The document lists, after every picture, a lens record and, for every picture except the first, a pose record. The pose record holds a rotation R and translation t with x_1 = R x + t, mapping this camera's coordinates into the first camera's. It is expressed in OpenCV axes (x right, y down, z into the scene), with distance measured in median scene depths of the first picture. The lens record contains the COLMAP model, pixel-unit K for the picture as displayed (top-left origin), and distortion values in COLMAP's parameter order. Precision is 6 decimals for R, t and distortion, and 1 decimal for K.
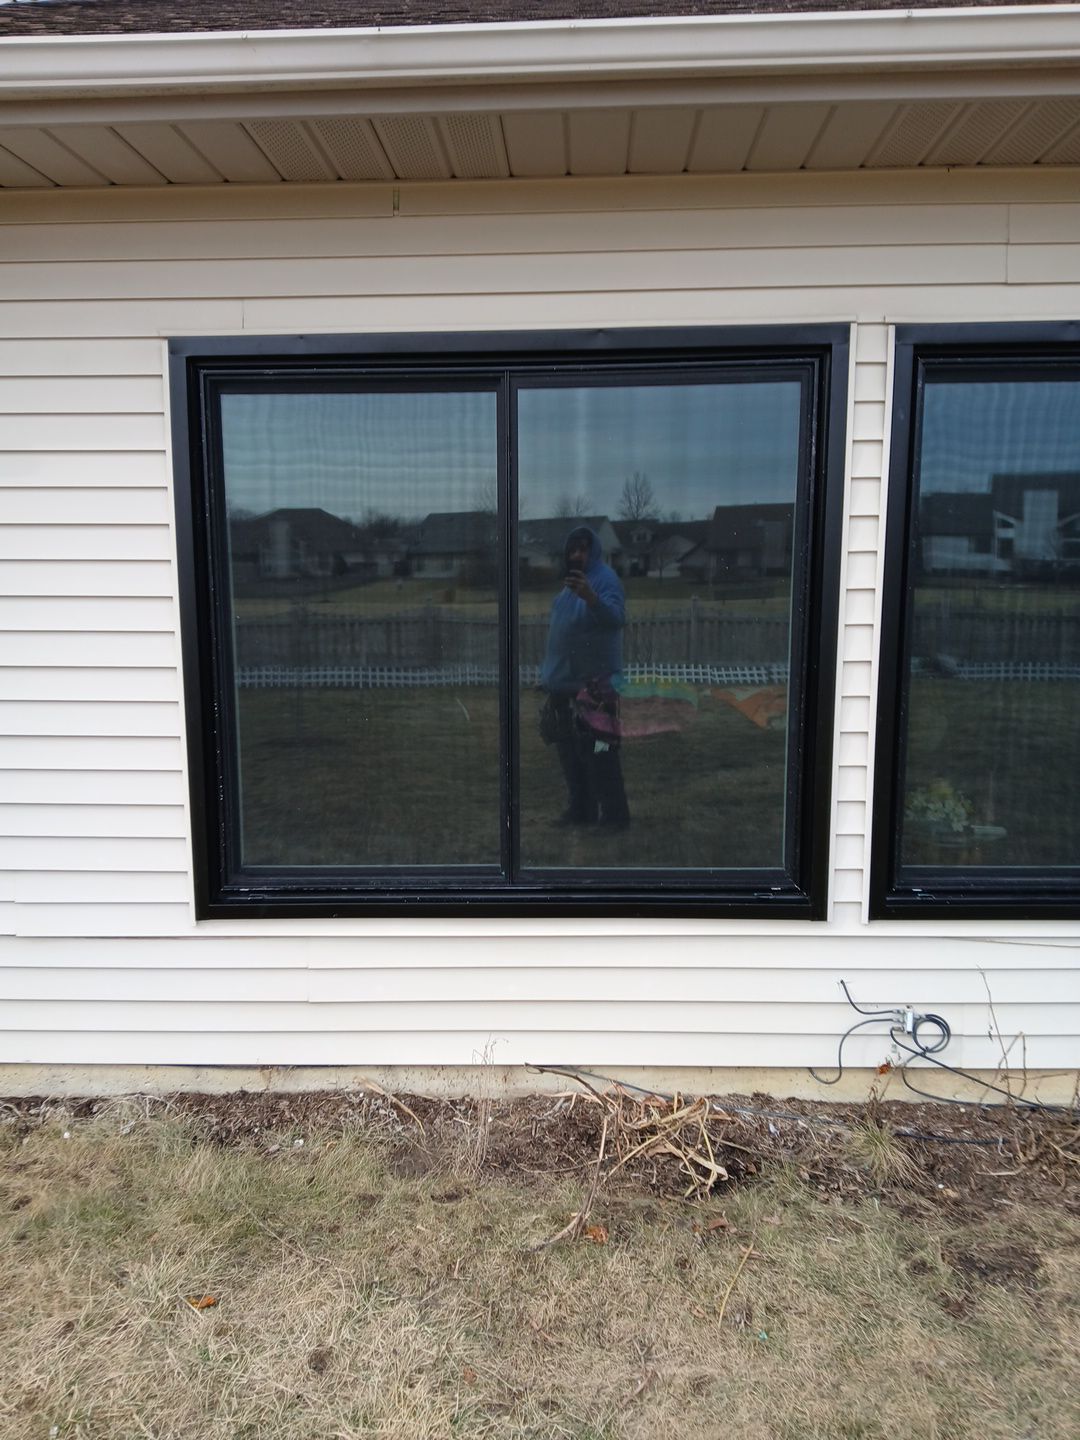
lens RADIAL K [[1146.2, 0, 540.0], [0, 1146.2, 720.0], [0, 0, 1]] dist [0.091749, -0.180520]
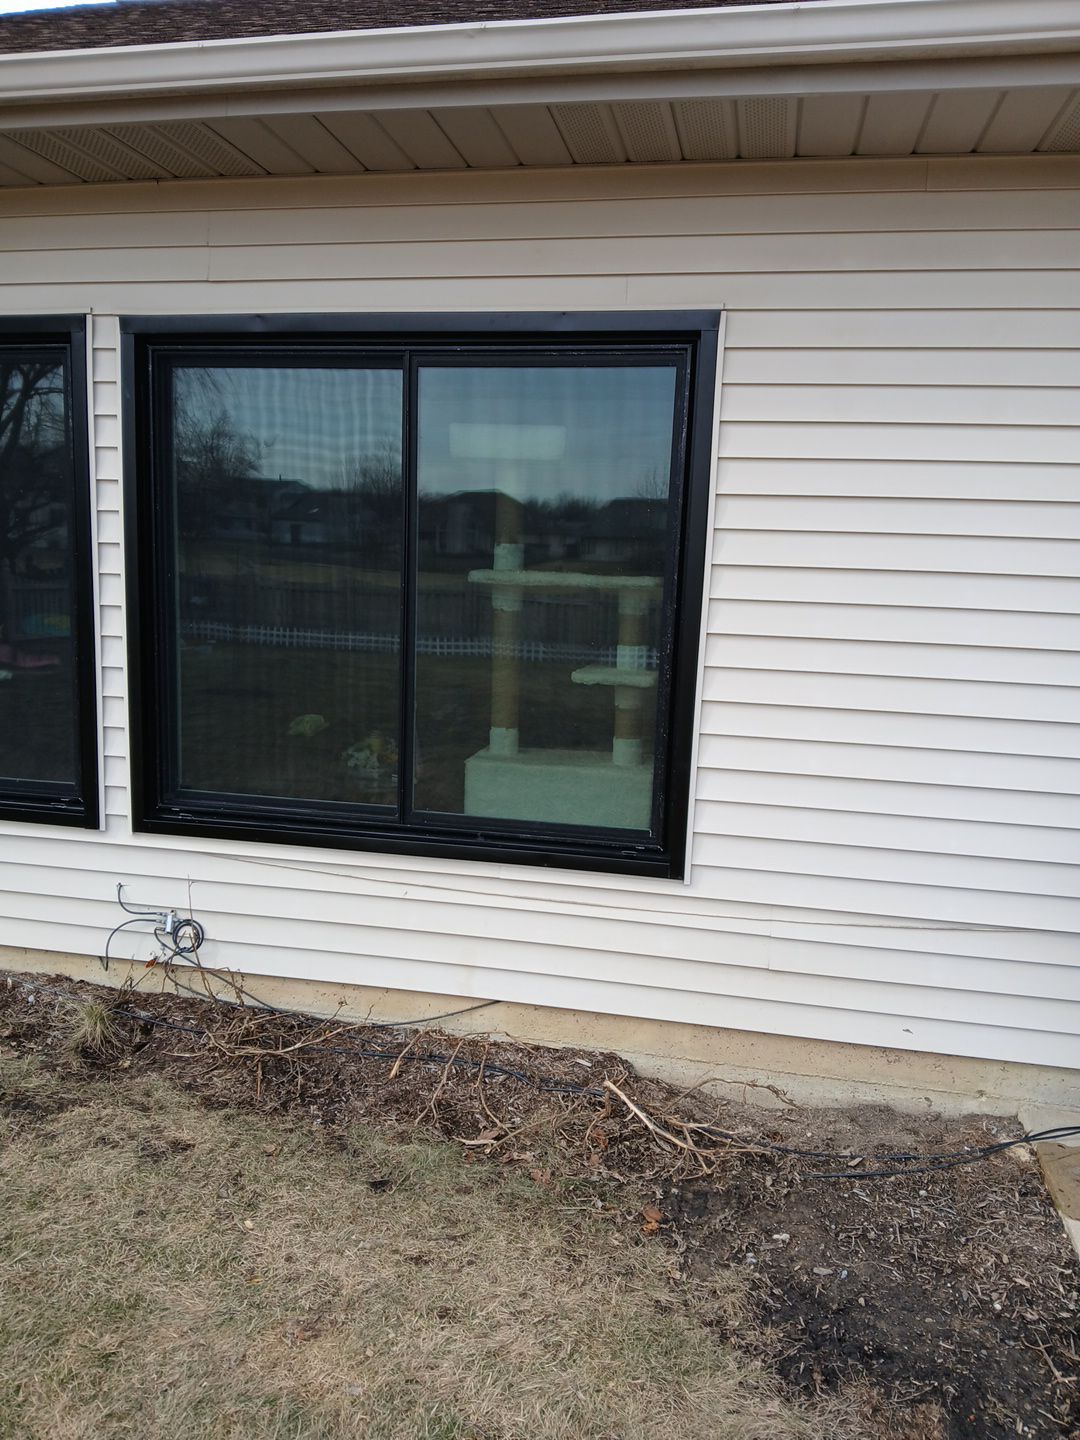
lens RADIAL K [[1095.9, 0, 542.3], [0, 1095.9, 697.3], [0, 0, 1]] dist [0.144974, -0.282700]
pose [[0.985012, 0.066624, -0.159097, 0.328113], [-0.064999, 0.997766, 0.015406, -0.002059], [0.159768, -0.004834, 0.987143, -0.012625]]
